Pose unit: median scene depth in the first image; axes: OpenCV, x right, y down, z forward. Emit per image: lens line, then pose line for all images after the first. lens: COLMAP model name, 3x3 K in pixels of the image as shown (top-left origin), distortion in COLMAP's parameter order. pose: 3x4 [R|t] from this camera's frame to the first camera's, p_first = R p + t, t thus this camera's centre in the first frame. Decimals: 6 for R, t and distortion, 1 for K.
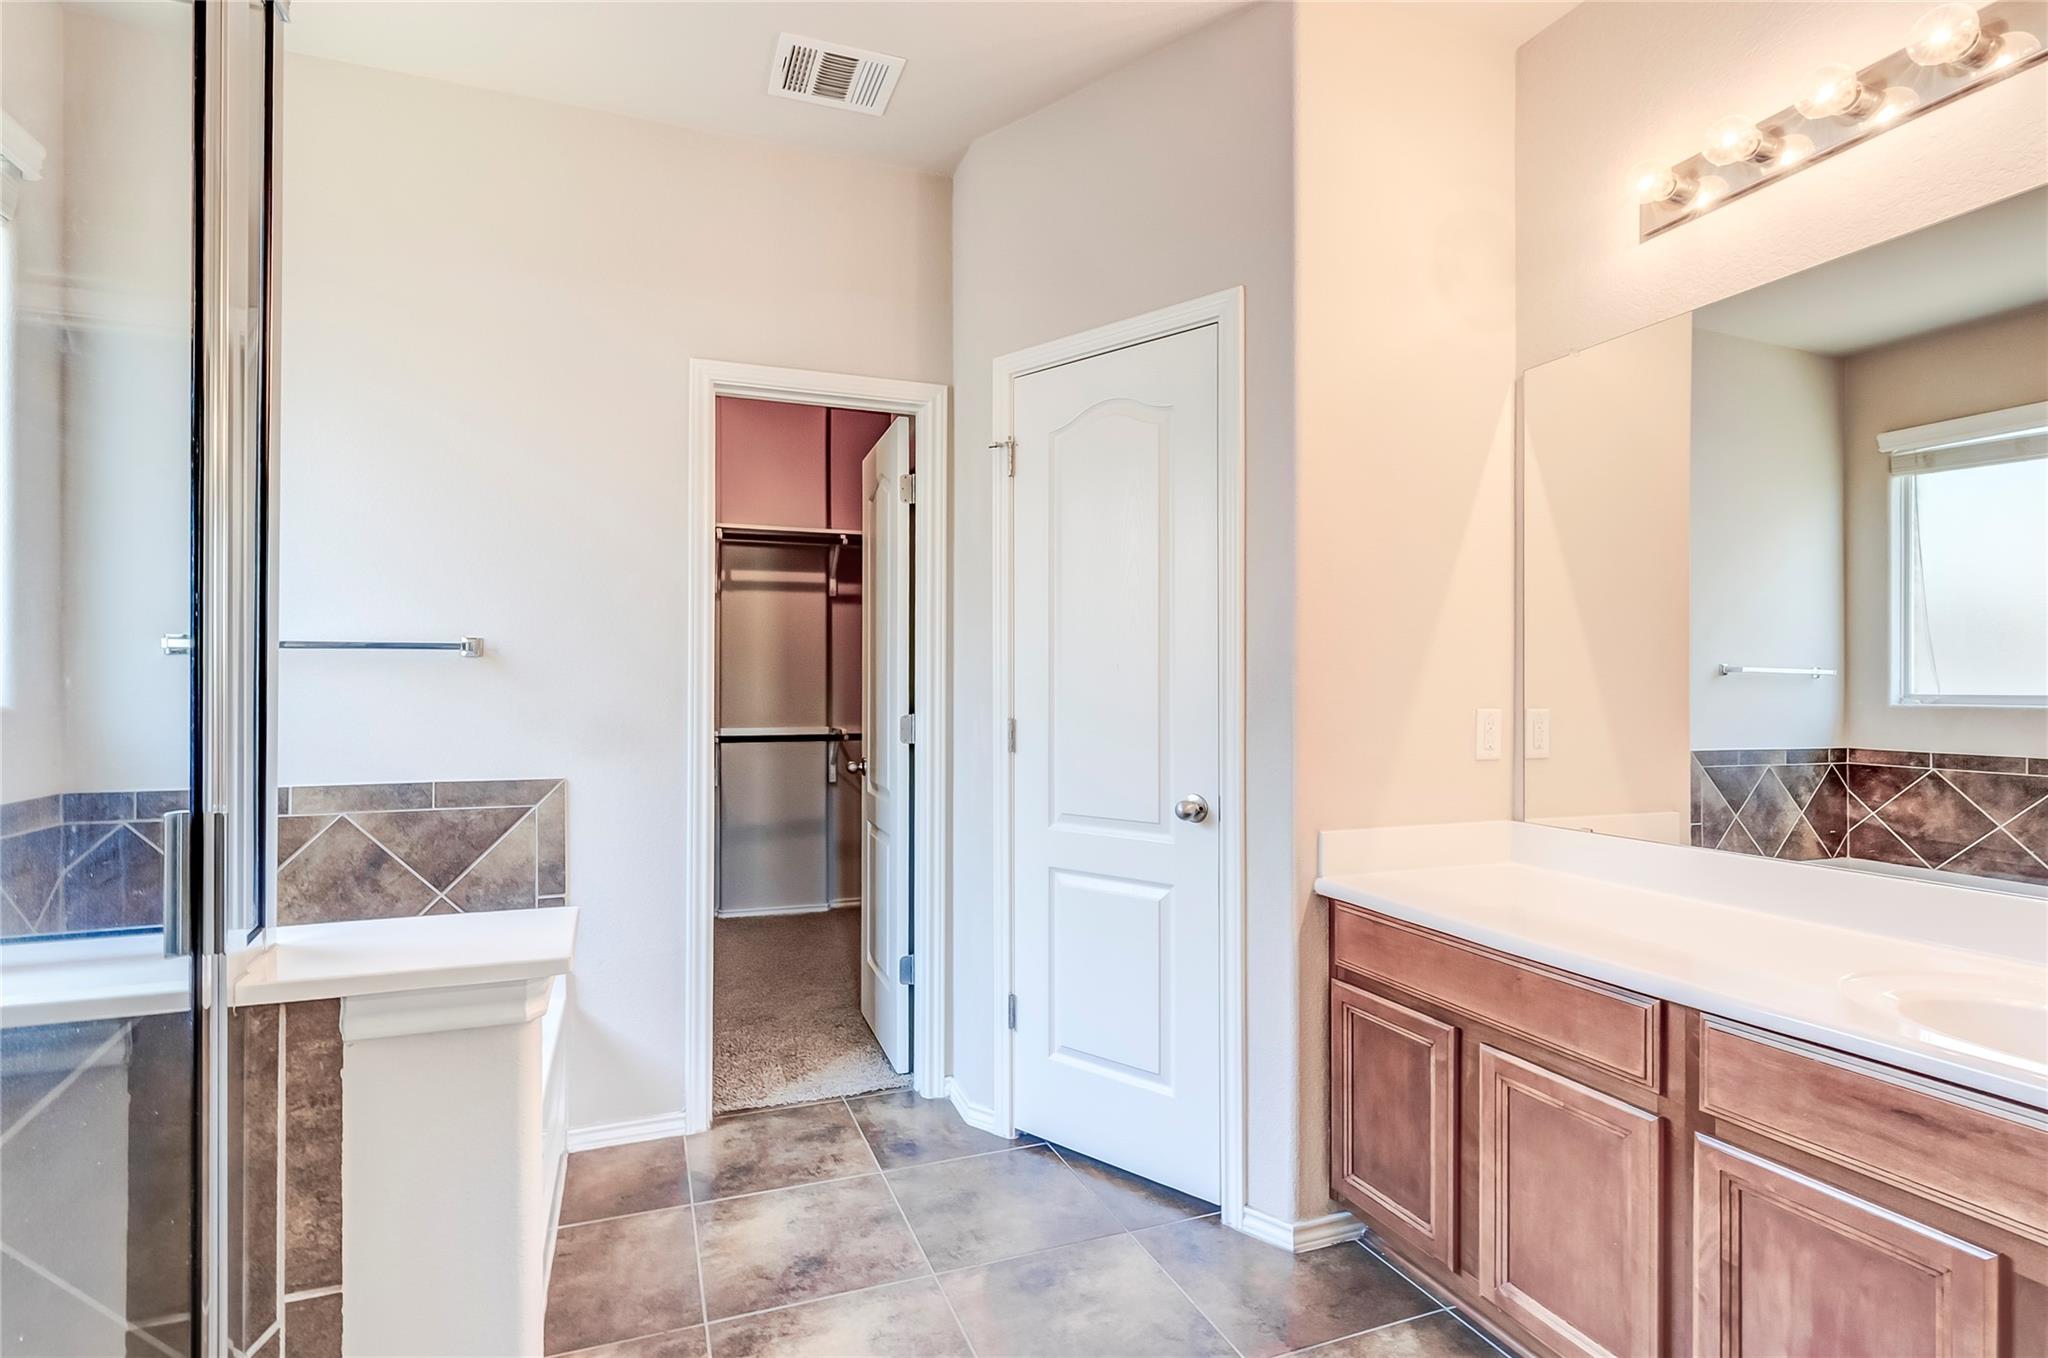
lens RADIAL K [[935.0, 0, 1024.9], [0, 935.0, 688.6], [0, 0, 1]] dist [0.010220, -0.000110]
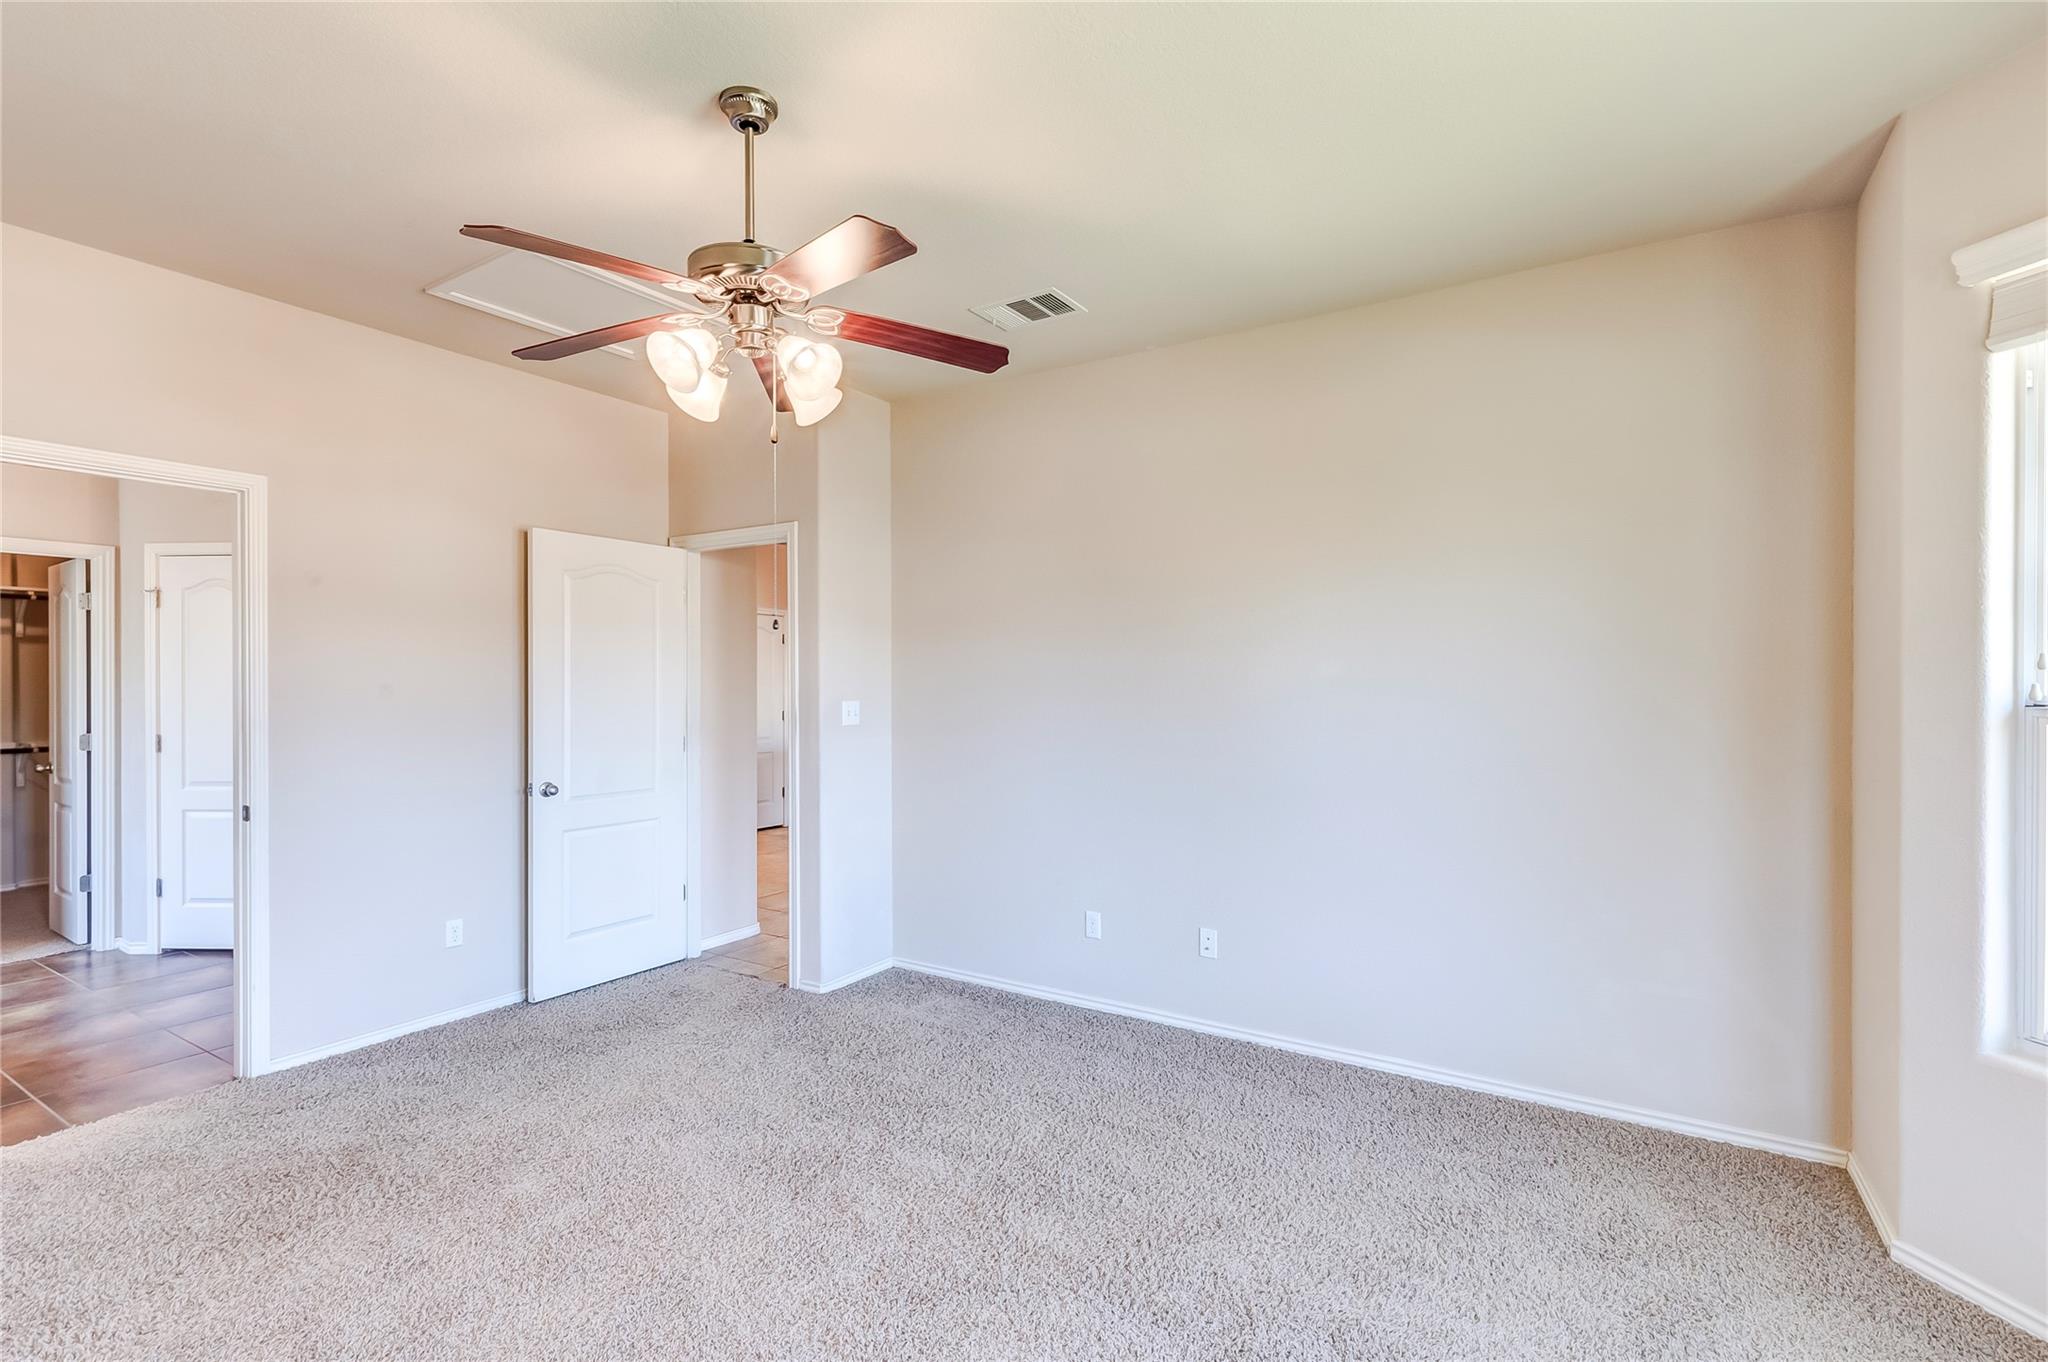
lens RADIAL K [[911.2, 0, 1016.8], [0, 911.2, 689.3], [0, 0, 1]] dist [0.002354, -0.000208]
pose [[0.808972, -0.003974, 0.587834, 0.227050], [0.001571, 0.999988, 0.004598, -0.048805], [-0.587845, -0.002797, 0.808969, -1.130070]]
